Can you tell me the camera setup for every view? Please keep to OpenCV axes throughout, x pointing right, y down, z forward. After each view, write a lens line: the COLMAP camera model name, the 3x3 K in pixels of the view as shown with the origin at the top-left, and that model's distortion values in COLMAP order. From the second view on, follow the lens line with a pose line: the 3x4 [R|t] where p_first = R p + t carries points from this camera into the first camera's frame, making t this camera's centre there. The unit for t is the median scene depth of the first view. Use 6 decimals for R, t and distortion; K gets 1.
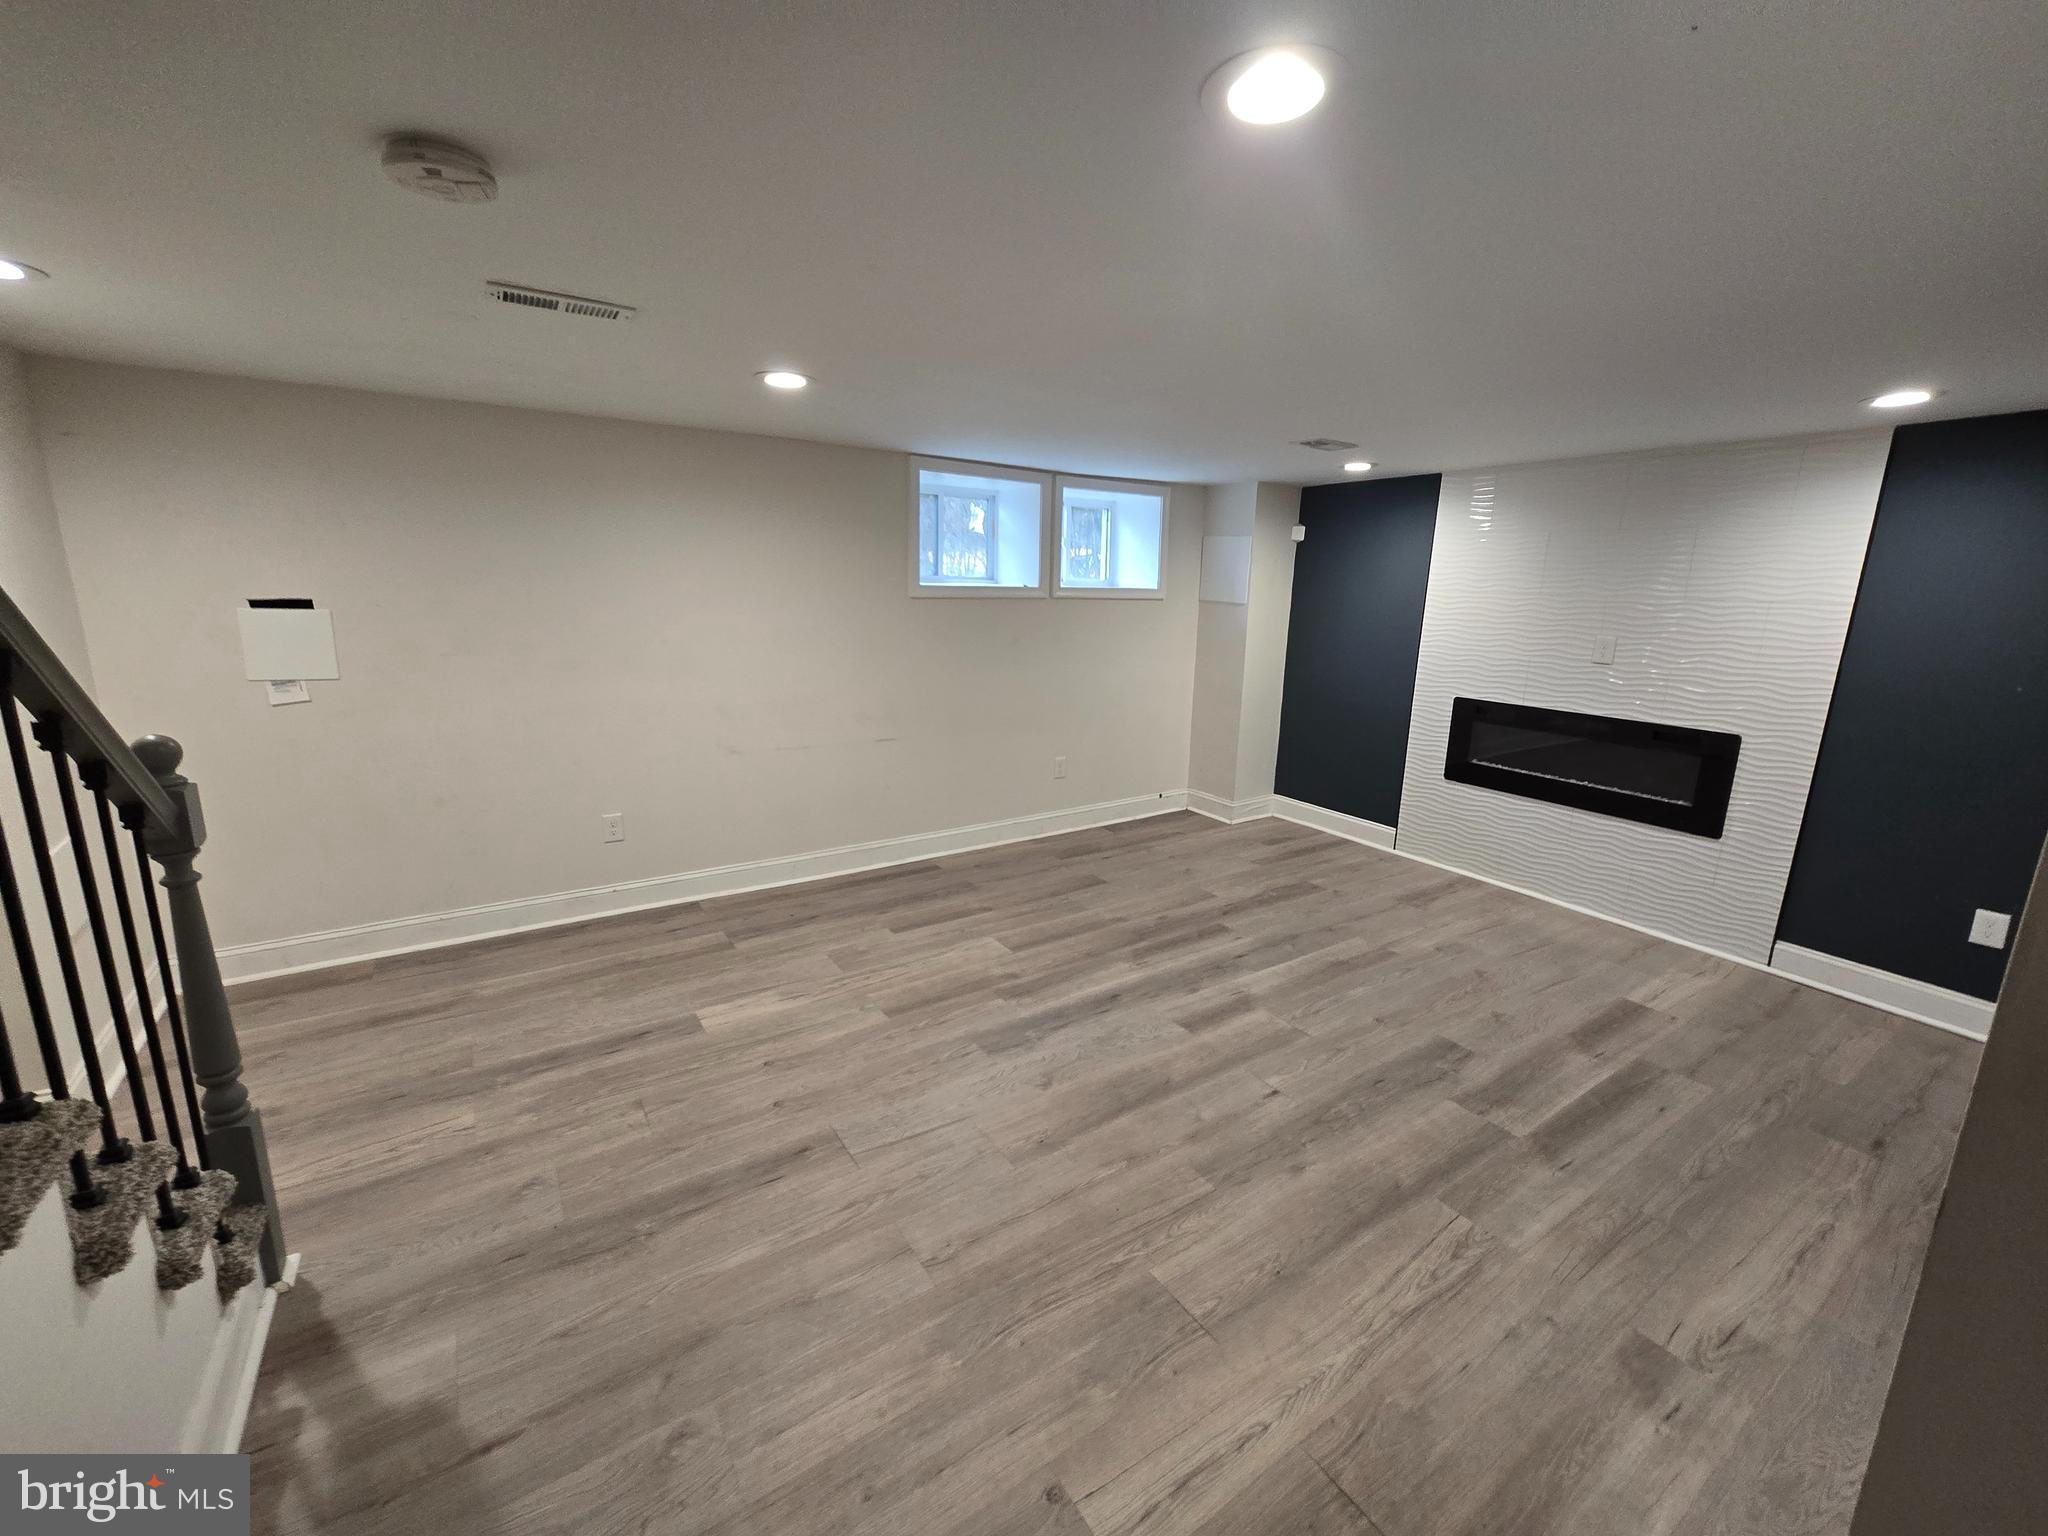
lens RADIAL K [[839.4, 0, 1032.8], [0, 839.4, 749.1], [0, 0, 1]] dist [-0.000160, -0.001892]
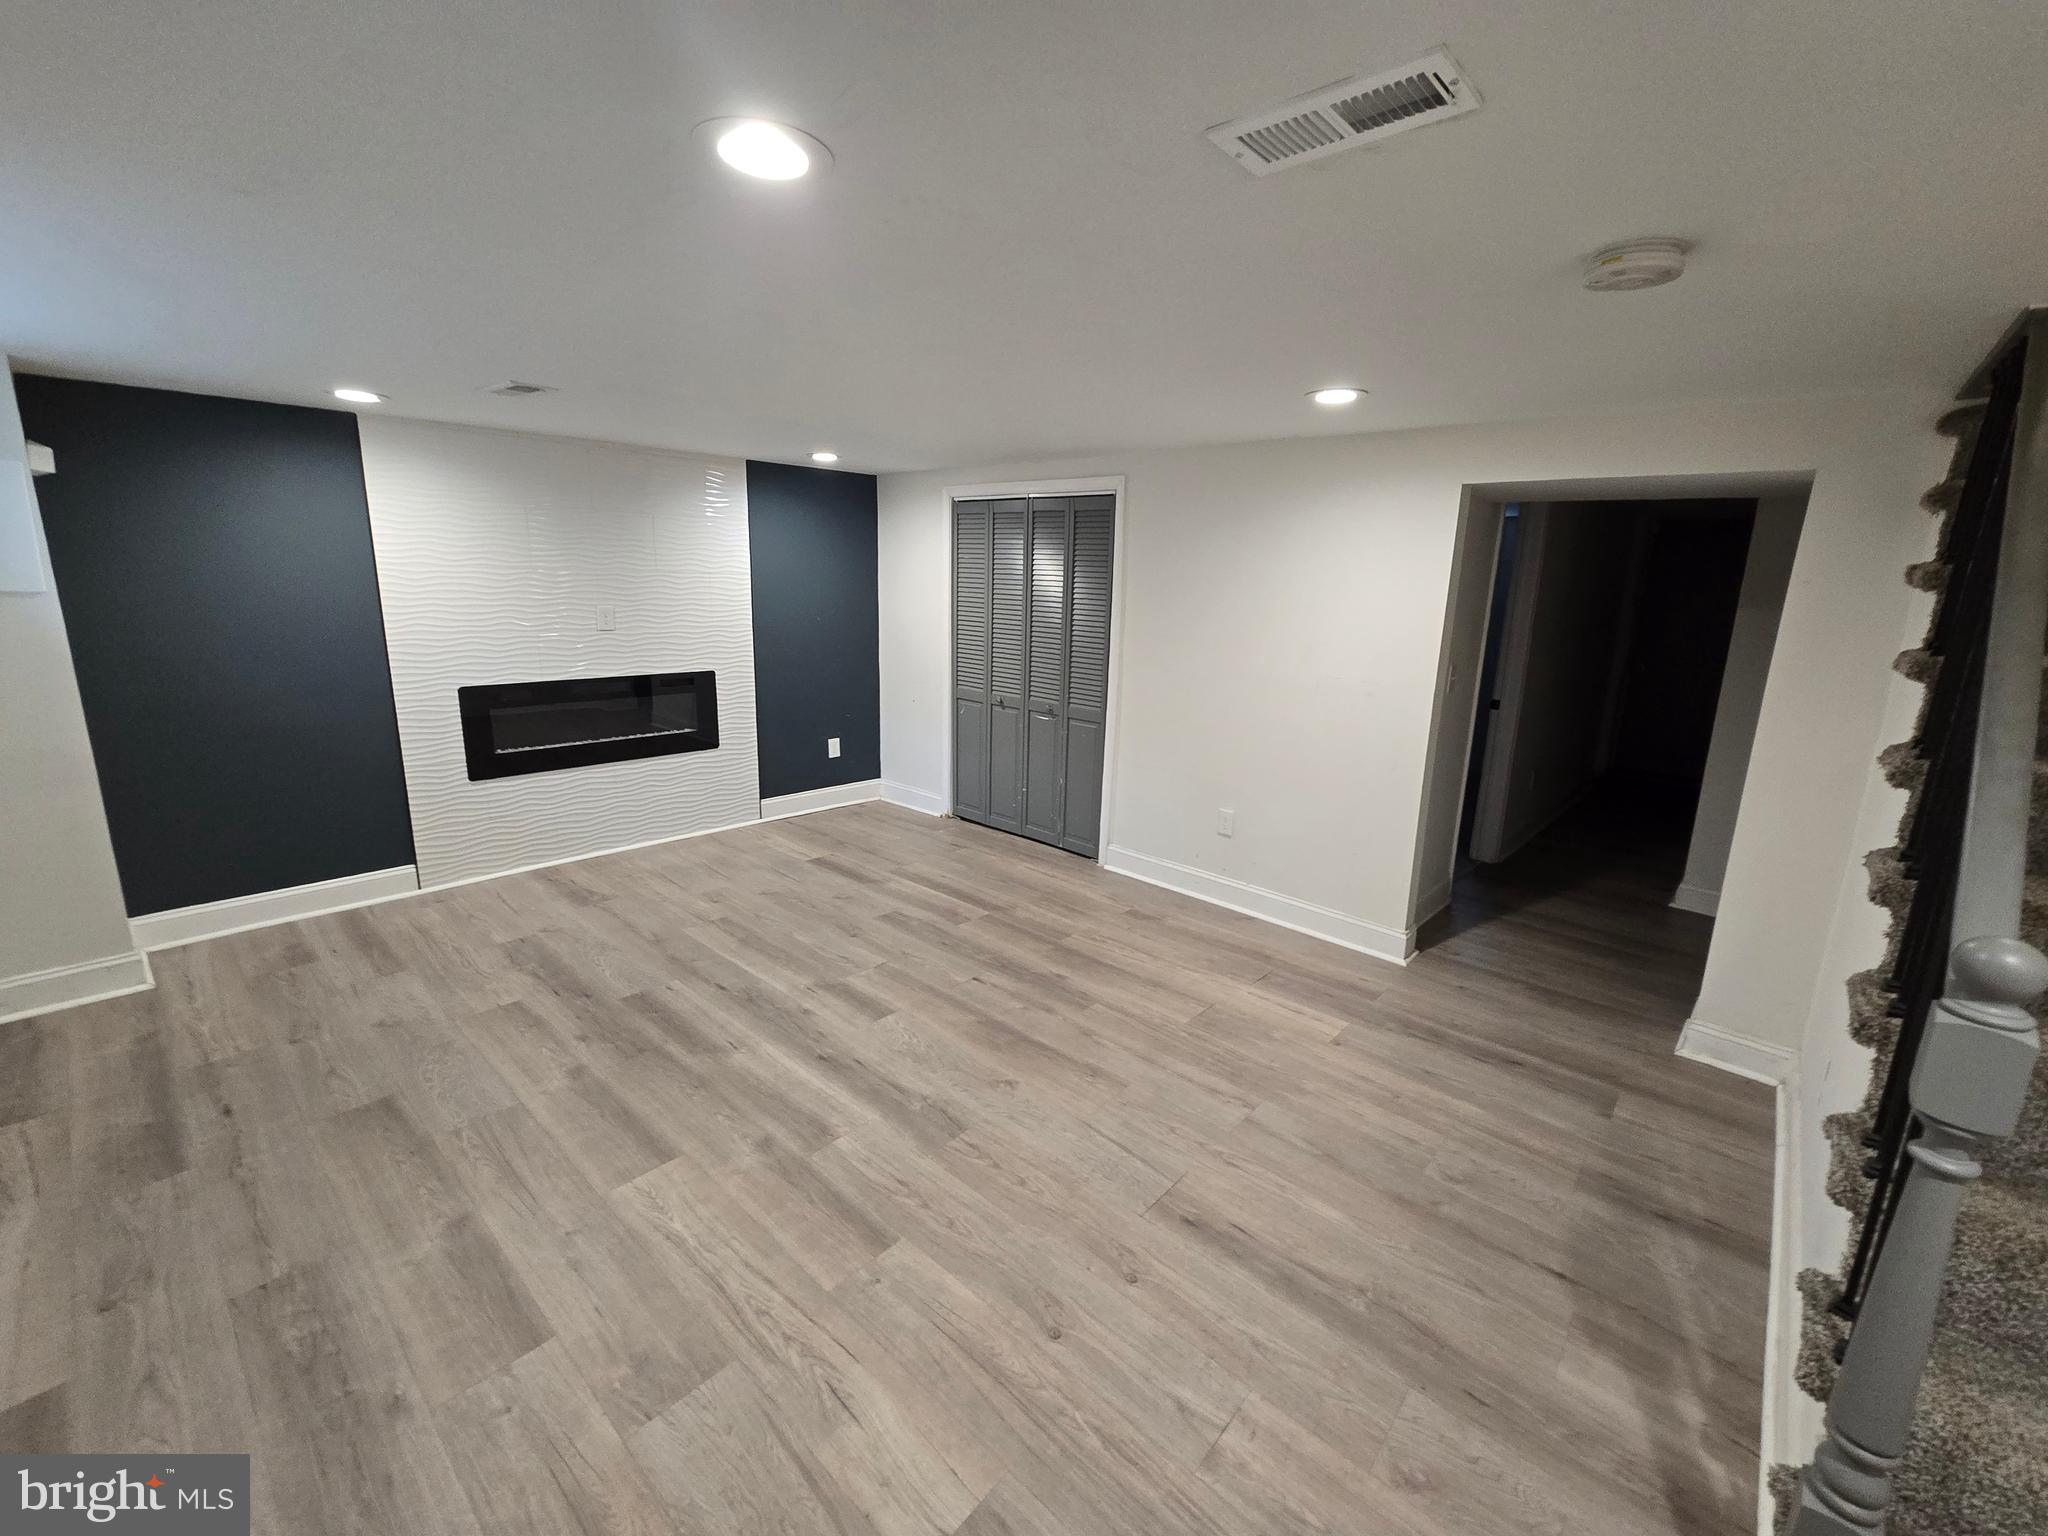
lens RADIAL K [[839.4, 0, 1044.7], [0, 839.4, 766.0], [0, 0, 1]] dist [-0.000160, -0.001892]
pose [[-0.257005, -0.248302, 0.933967, -0.663452], [0.155287, 0.943261, 0.293503, -0.201268], [-0.953853, 0.220464, -0.203865, 0.838377]]
